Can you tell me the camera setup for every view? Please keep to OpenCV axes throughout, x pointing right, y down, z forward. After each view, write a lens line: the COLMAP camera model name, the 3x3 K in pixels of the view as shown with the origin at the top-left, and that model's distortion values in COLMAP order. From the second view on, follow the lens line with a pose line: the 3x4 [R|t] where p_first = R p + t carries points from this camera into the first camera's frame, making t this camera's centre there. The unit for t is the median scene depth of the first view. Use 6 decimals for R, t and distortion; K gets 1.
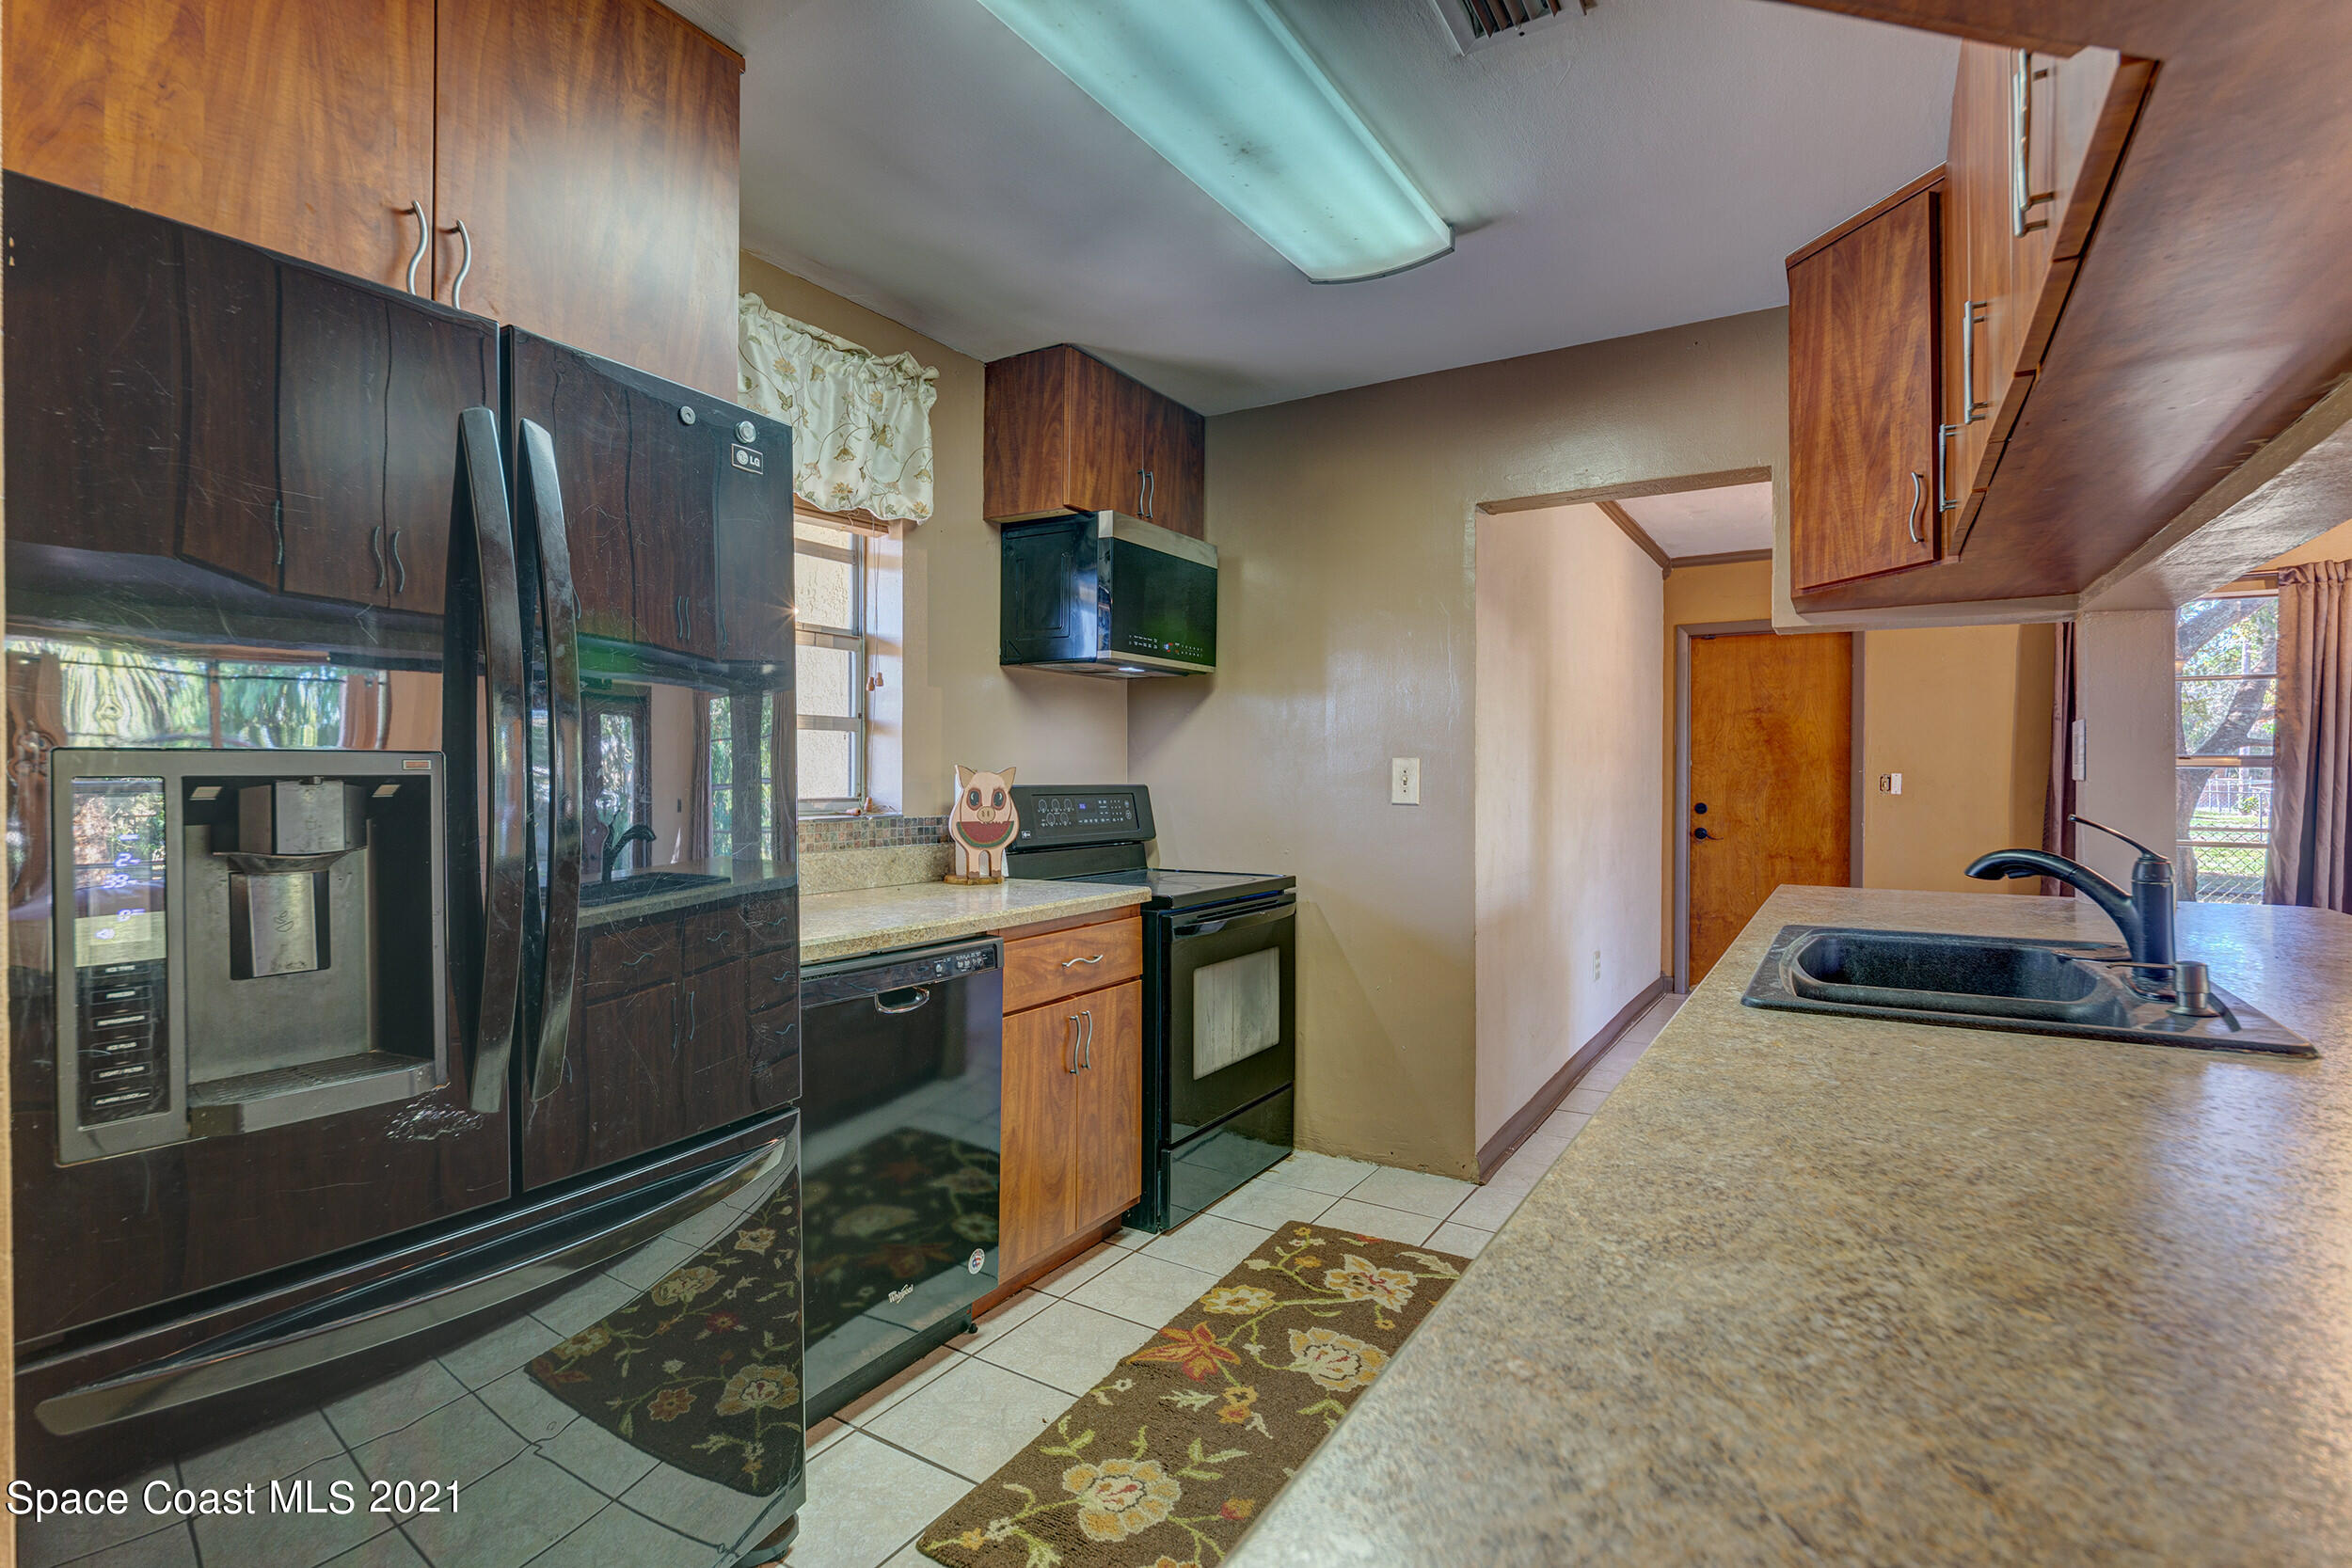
lens RADIAL K [[1108.5, 0, 1176.0], [0, 1108.5, 784.0], [0, 0, 1]] dist [0.000100, -0.000128]
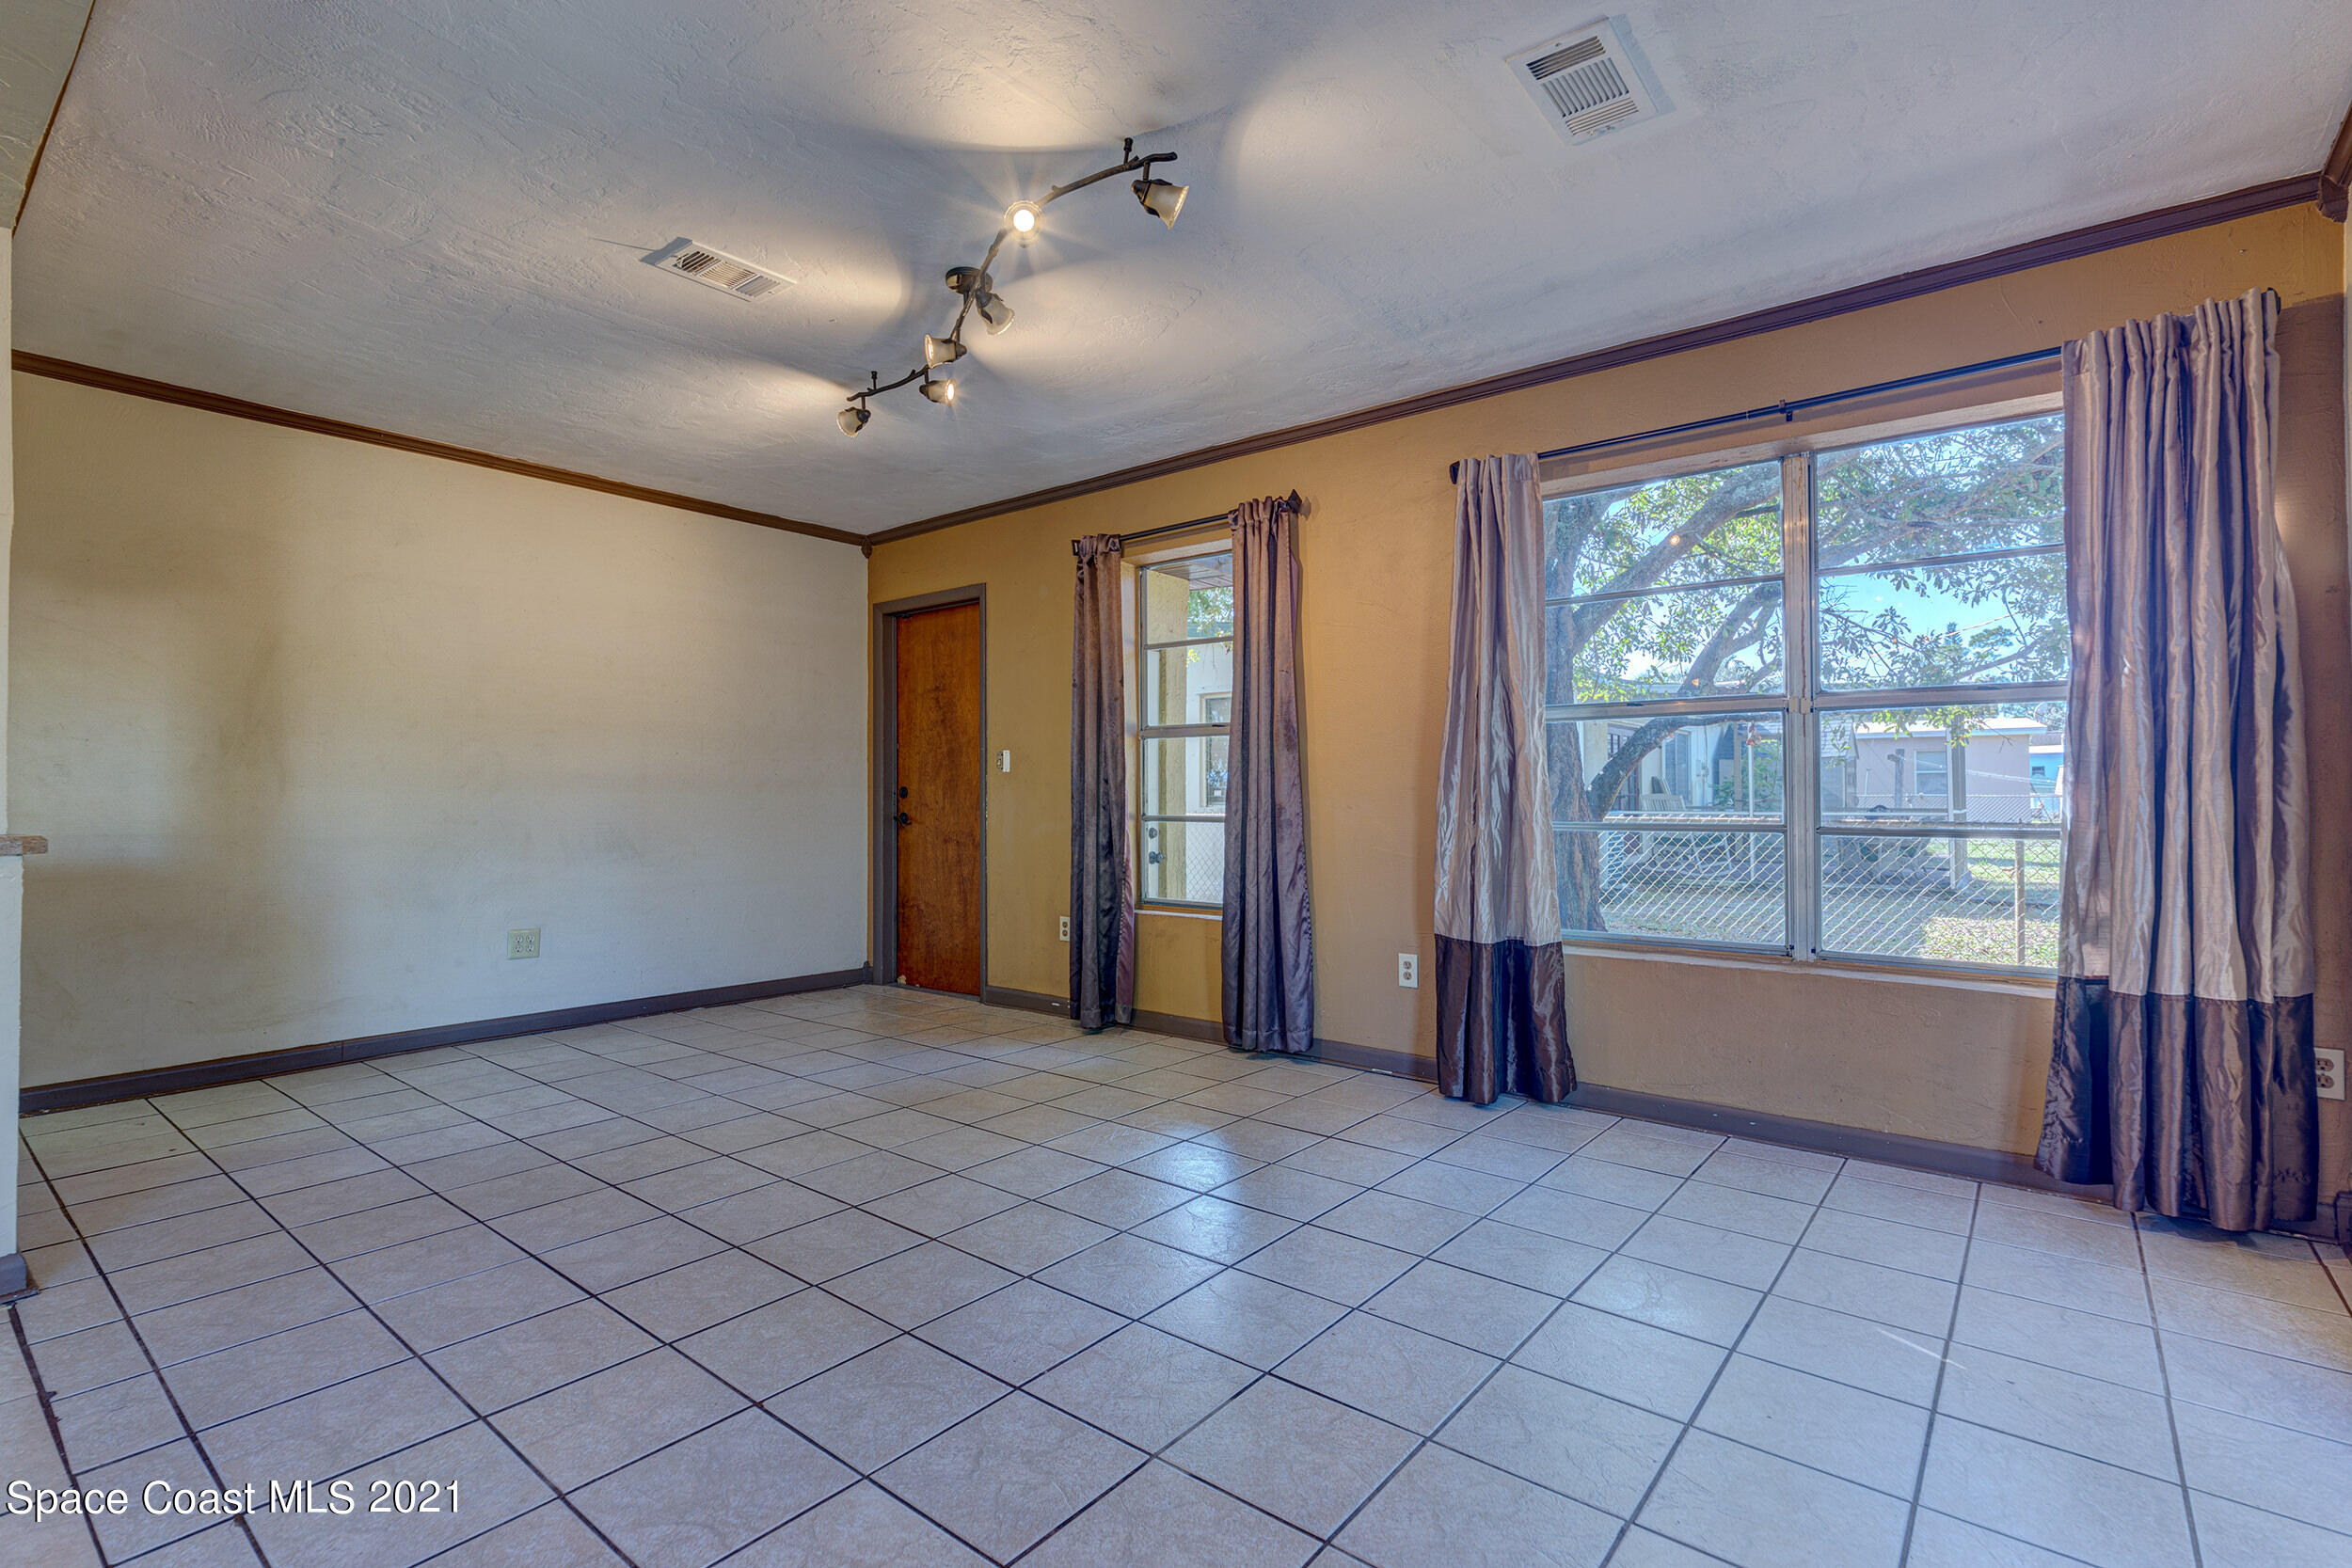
lens RADIAL K [[1091.8, 0, 1176.0], [0, 1091.8, 784.0], [0, 0, 1]] dist [-0.001570, -0.000099]
pose [[0.993690, -0.008893, -0.111806, 1.802316], [0.006401, 0.999723, -0.022633, 0.082740], [0.111976, 0.021774, 0.993472, 0.186603]]
